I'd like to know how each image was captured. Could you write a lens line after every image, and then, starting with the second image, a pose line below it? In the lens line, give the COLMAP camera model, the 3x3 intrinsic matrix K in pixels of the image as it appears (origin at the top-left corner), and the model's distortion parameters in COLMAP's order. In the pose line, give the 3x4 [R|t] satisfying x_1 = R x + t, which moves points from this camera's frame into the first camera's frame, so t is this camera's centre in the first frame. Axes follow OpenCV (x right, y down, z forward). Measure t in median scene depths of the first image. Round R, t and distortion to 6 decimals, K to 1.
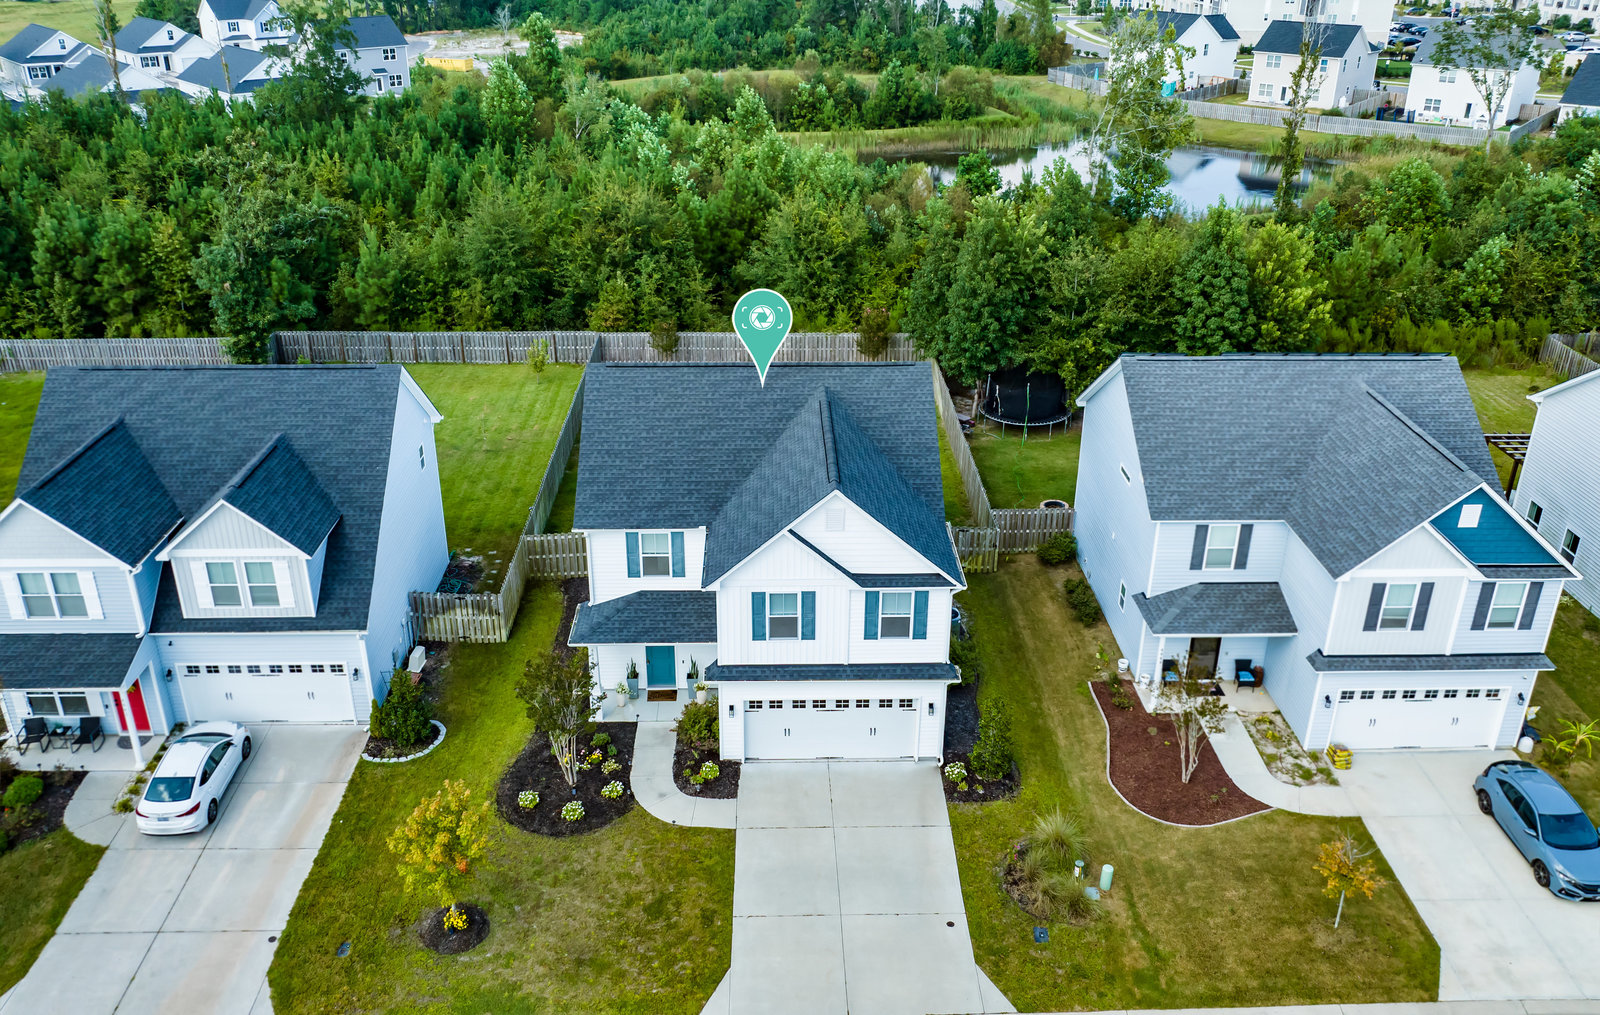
lens RADIAL K [[1292.5, 0, 788.6], [0, 1292.5, 508.2], [0, 0, 1]] dist [-0.025955, 0.008592]
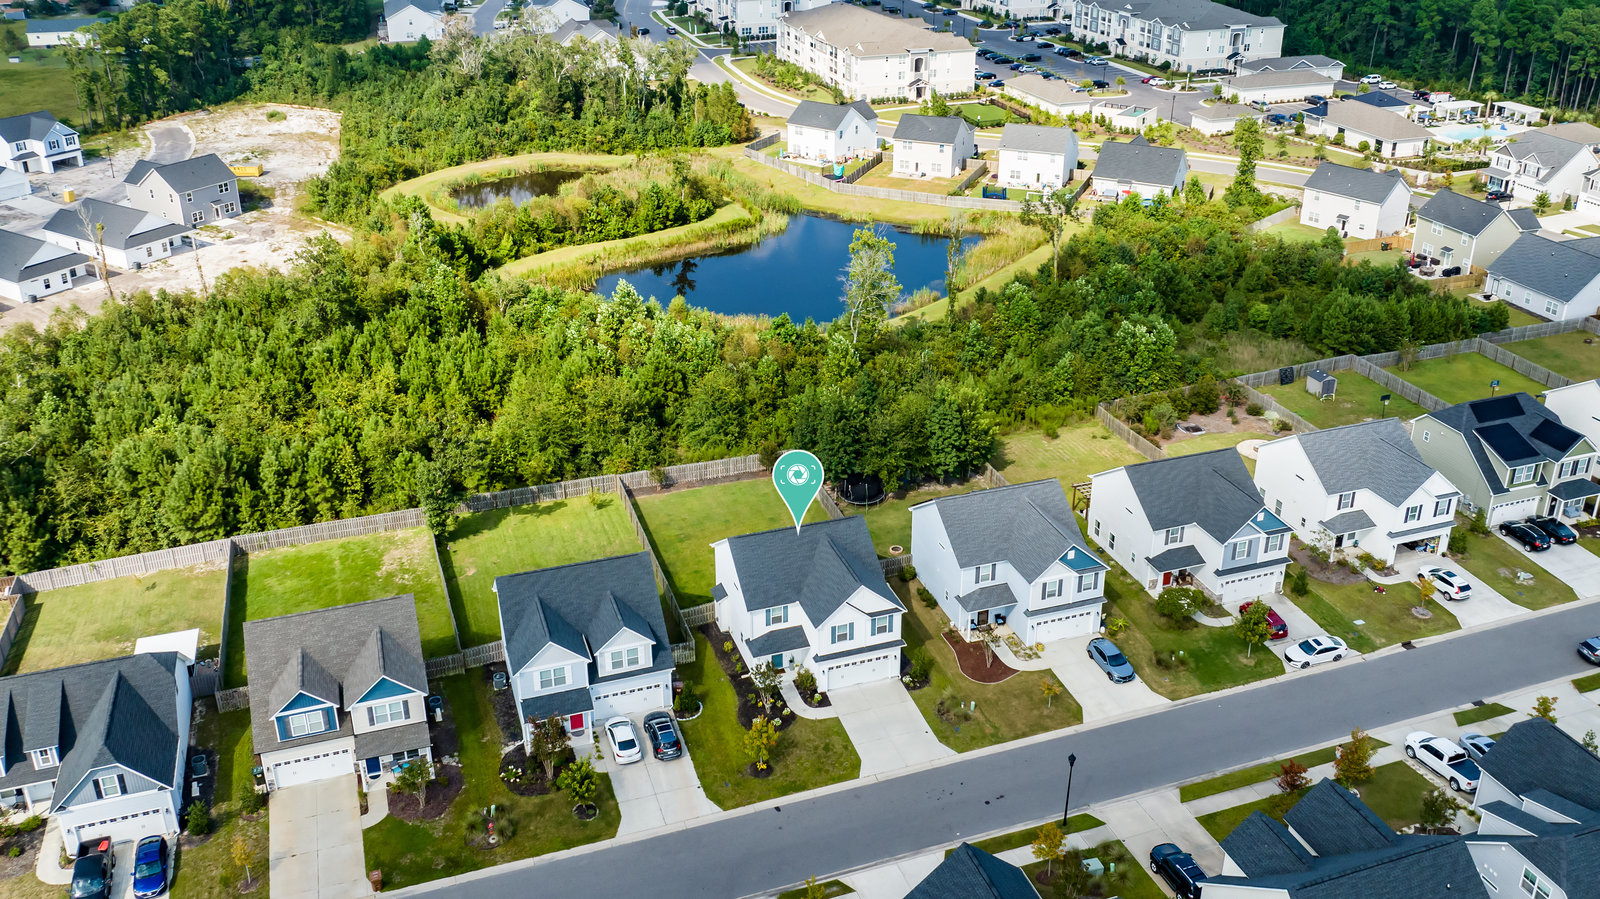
lens RADIAL K [[1349.0, 0, 794.6], [0, 1349.0, 380.1], [0, 0, 1]] dist [-0.005158, -0.039952]
pose [[0.952785, -0.127308, 0.275670, -0.736521], [0.134908, 0.990820, -0.008704, -0.389590], [-0.272031, 0.045484, 0.961213, -1.534164]]
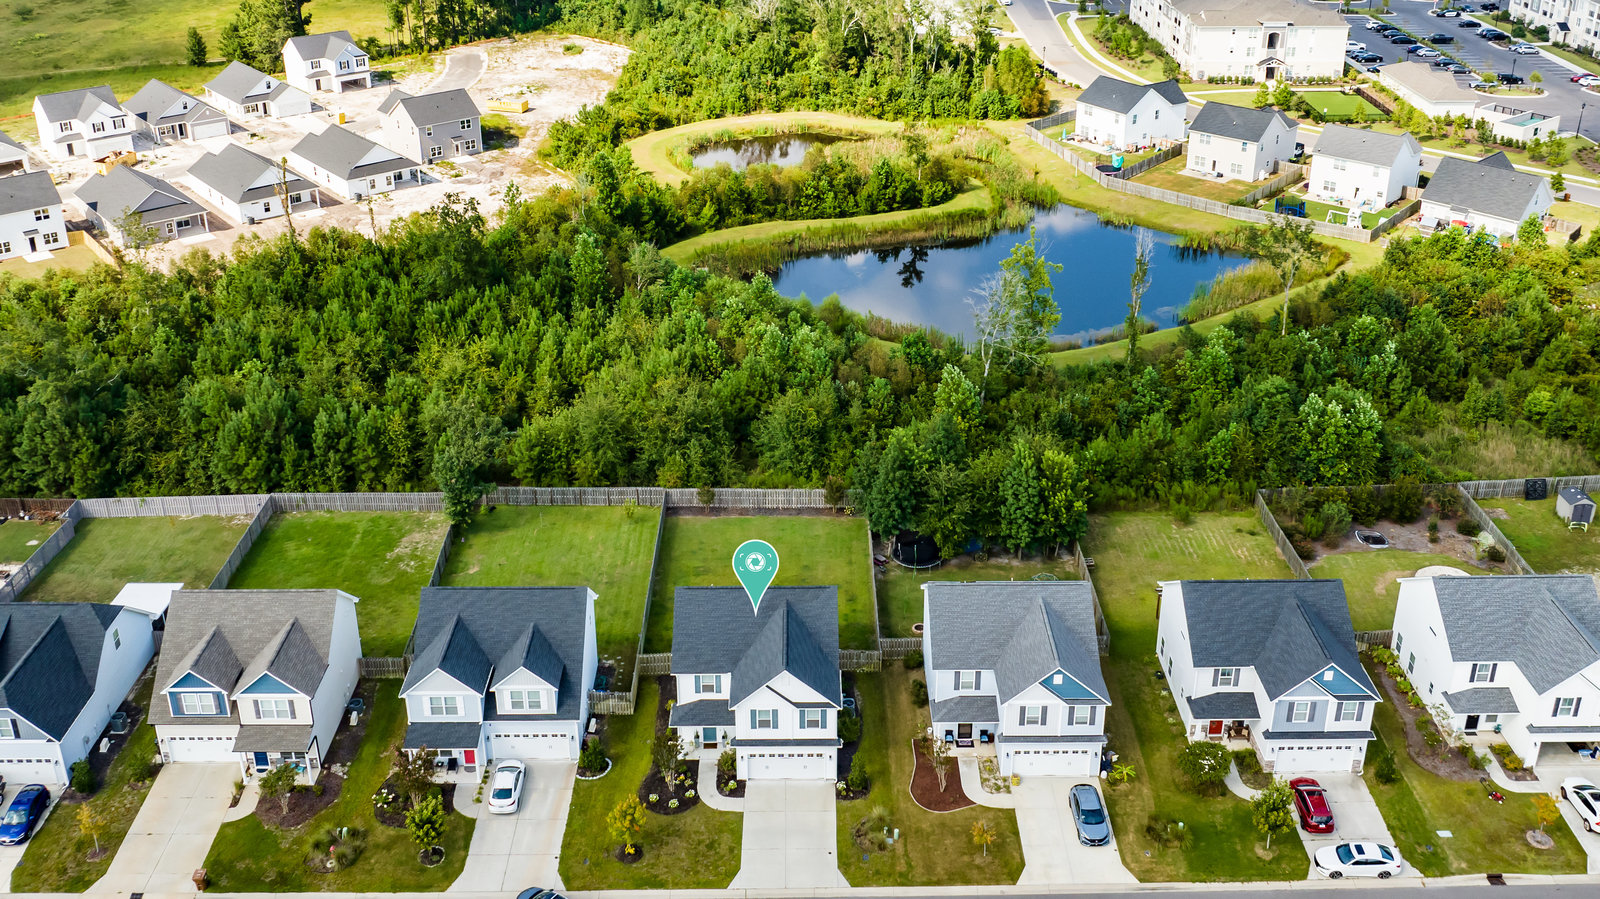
lens RADIAL K [[1490.0, 0, 792.4], [0, 1490.0, 339.9], [0, 0, 1]] dist [-0.020913, 0.000000]
pose [[0.999739, -0.000781, -0.022832, 0.100481], [0.000074, 0.999521, -0.030960, -0.478603], [0.022845, 0.030951, 0.999260, -1.571317]]
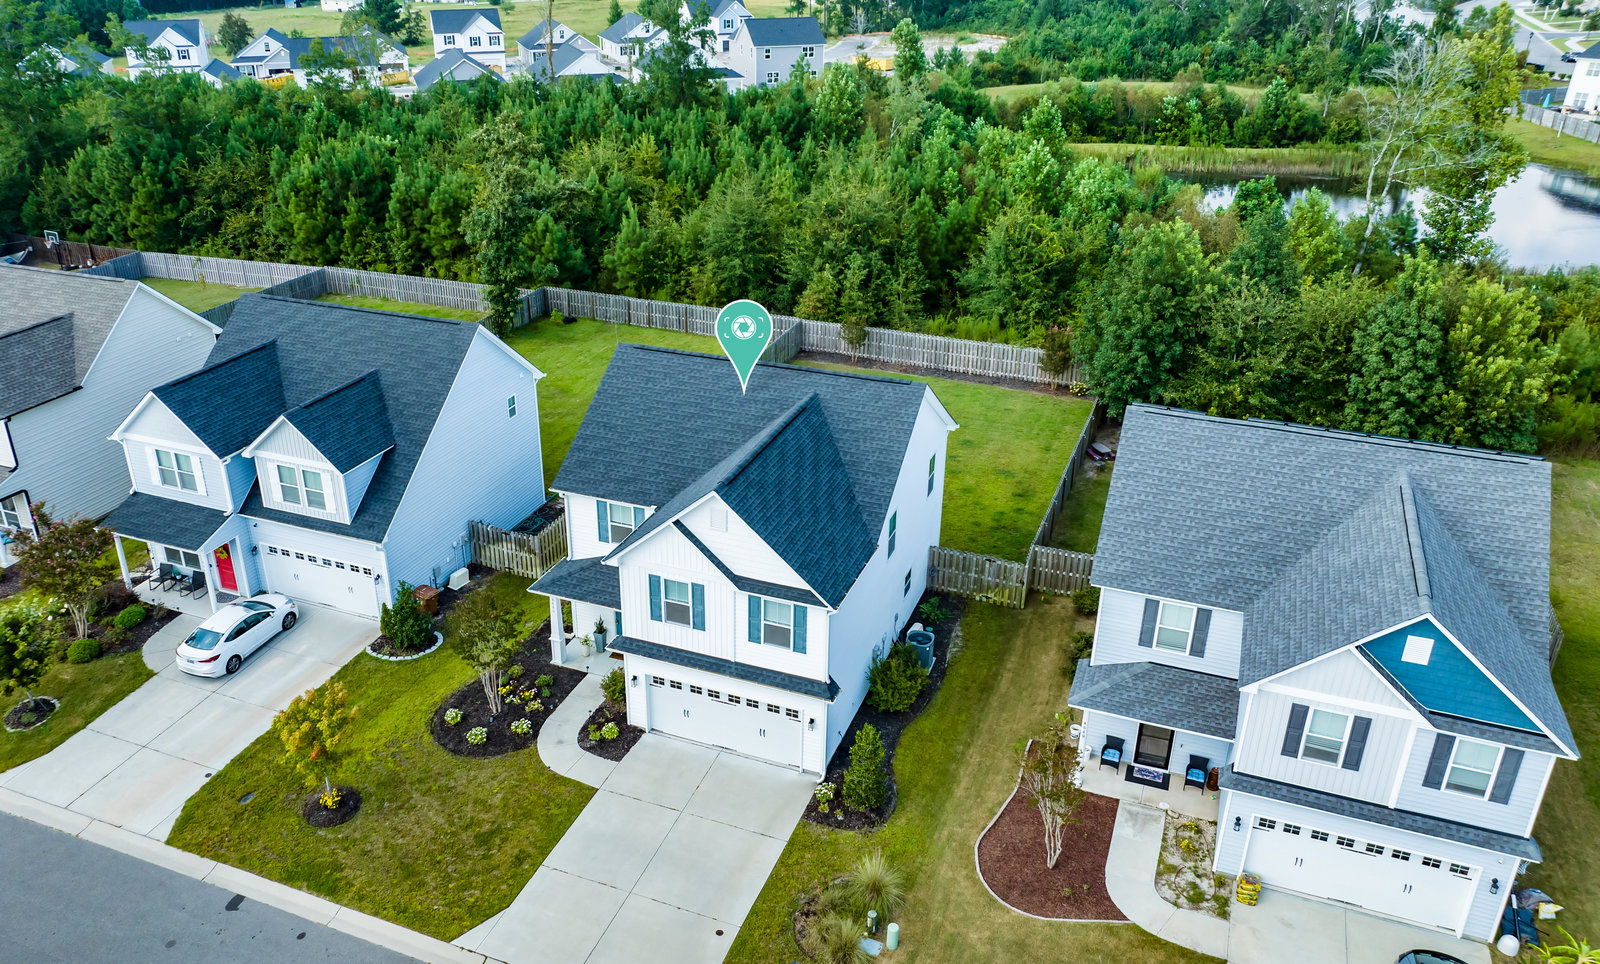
lens RADIAL K [[1210.7, 0, 737.6], [0, 1210.7, 481.3], [0, 0, 1]] dist [-0.033154, 0.022681]
pose [[0.912741, 0.164634, -0.373898, 0.364275], [-0.164291, 0.985859, 0.033031, -0.050226], [0.374048, 0.031279, 0.926882, 0.098838]]
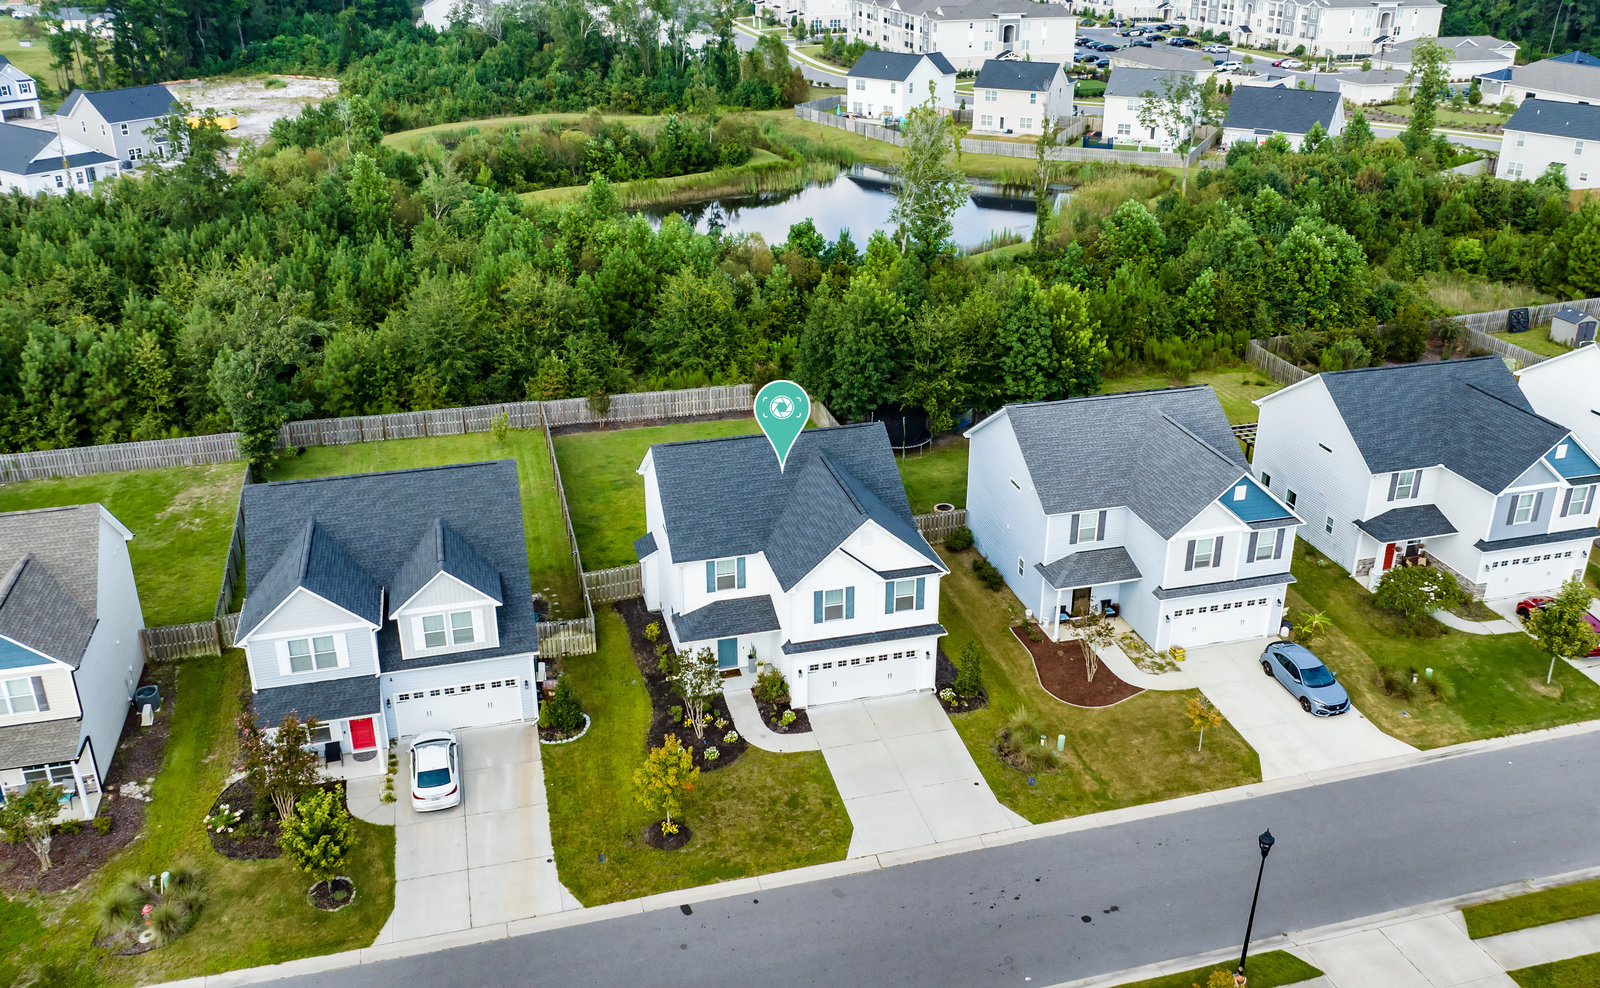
lens RADIAL K [[1330.1, 0, 779.3], [0, 1330.1, 458.8], [0, 0, 1]] dist [-0.012611, -0.019047]
pose [[0.974175, -0.096732, 0.204023, -0.341620], [0.103954, 0.994269, -0.024956, -0.050645], [-0.200439, 0.045520, 0.978648, -0.480944]]
